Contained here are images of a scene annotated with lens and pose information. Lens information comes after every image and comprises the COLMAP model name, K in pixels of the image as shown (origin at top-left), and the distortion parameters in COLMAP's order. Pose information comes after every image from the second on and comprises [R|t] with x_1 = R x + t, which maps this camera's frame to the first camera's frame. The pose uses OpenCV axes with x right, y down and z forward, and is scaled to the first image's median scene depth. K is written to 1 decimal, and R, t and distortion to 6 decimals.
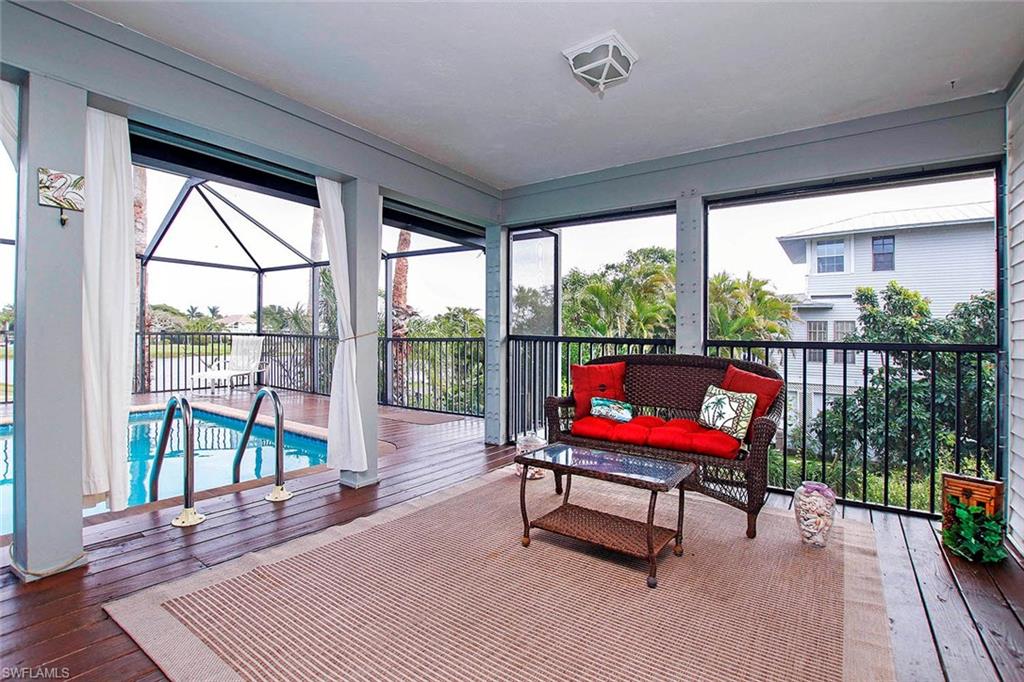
lens RADIAL K [[465.9, 0, 512.0], [0, 465.9, 341.0], [0, 0, 1]] dist [-0.002440, -0.000389]
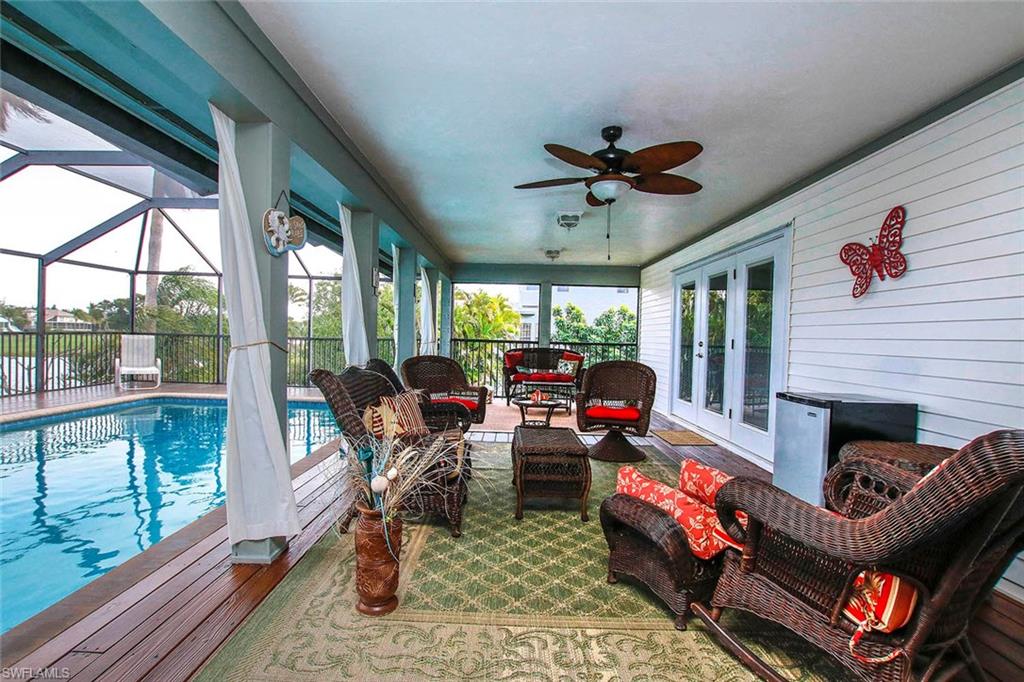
lens RADIAL K [[465.9, 0, 512.0], [0, 465.9, 341.0], [0, 0, 1]] dist [-0.002440, -0.000389]
pose [[0.815011, -0.004201, 0.579430, -0.553120], [-0.003432, 0.999921, 0.012077, -0.015901], [-0.579435, -0.011831, 0.814932, -0.416836]]
